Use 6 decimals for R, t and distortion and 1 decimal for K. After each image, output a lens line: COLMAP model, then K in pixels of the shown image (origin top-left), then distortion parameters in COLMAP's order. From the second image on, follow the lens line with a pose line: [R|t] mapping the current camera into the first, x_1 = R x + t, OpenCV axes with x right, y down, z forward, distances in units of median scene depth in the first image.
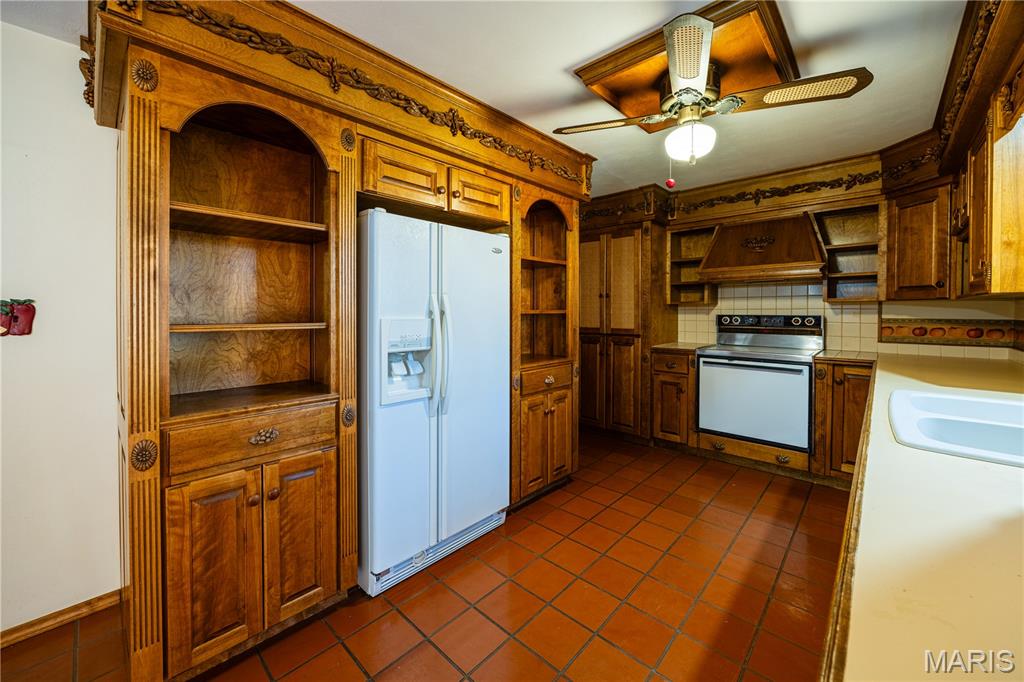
lens RADIAL K [[390.3, 0, 515.7], [0, 390.3, 314.8], [0, 0, 1]] dist [-0.006133, 0.000424]
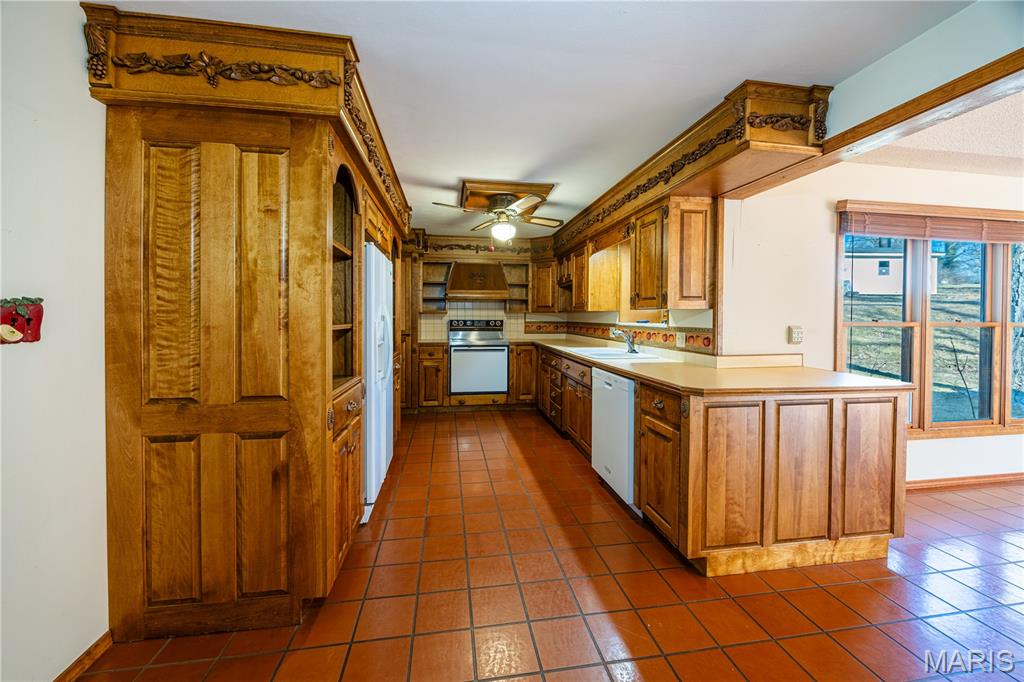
lens RADIAL K [[390.3, 0, 500.2], [0, 390.3, 325.0], [0, 0, 1]] dist [-0.006133, 0.000424]
pose [[0.628314, -0.010551, 0.777889, -1.019665], [0.003270, 0.999935, 0.010922, 0.008710], [-0.777953, -0.004319, 0.628307, -0.212400]]
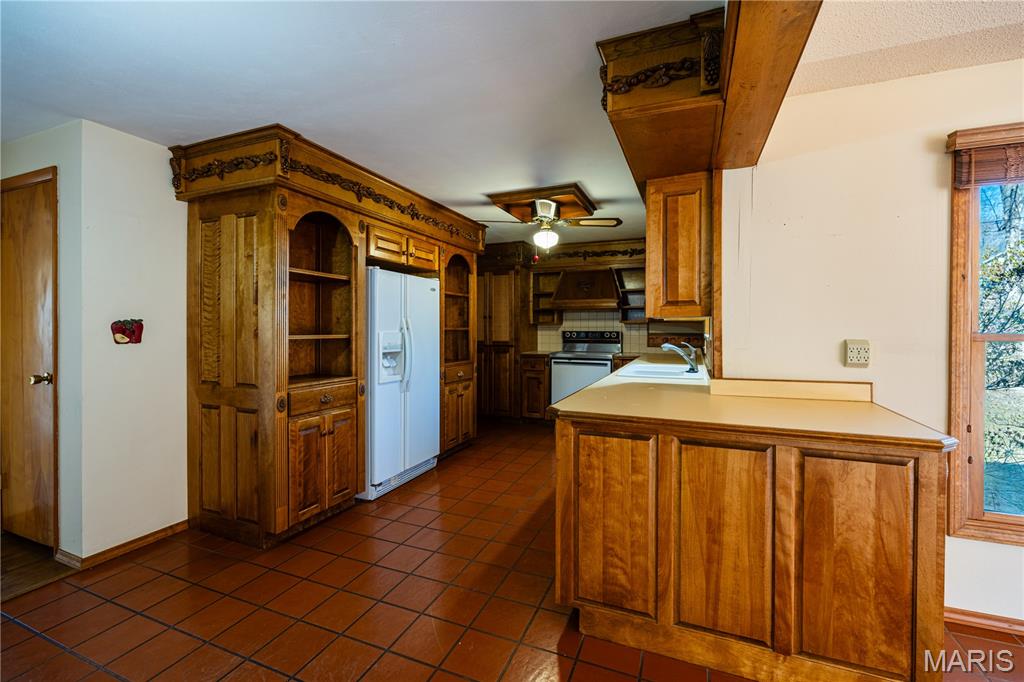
lens RADIAL K [[423.8, 0, 517.5], [0, 423.8, 334.3], [0, 0, 1]] dist [-0.006363, 0.000571]
pose [[0.937059, -0.003278, 0.349157, -0.370403], [0.002358, 0.999993, 0.003060, 0.012745], [-0.349164, -0.002044, 0.937059, -0.811793]]
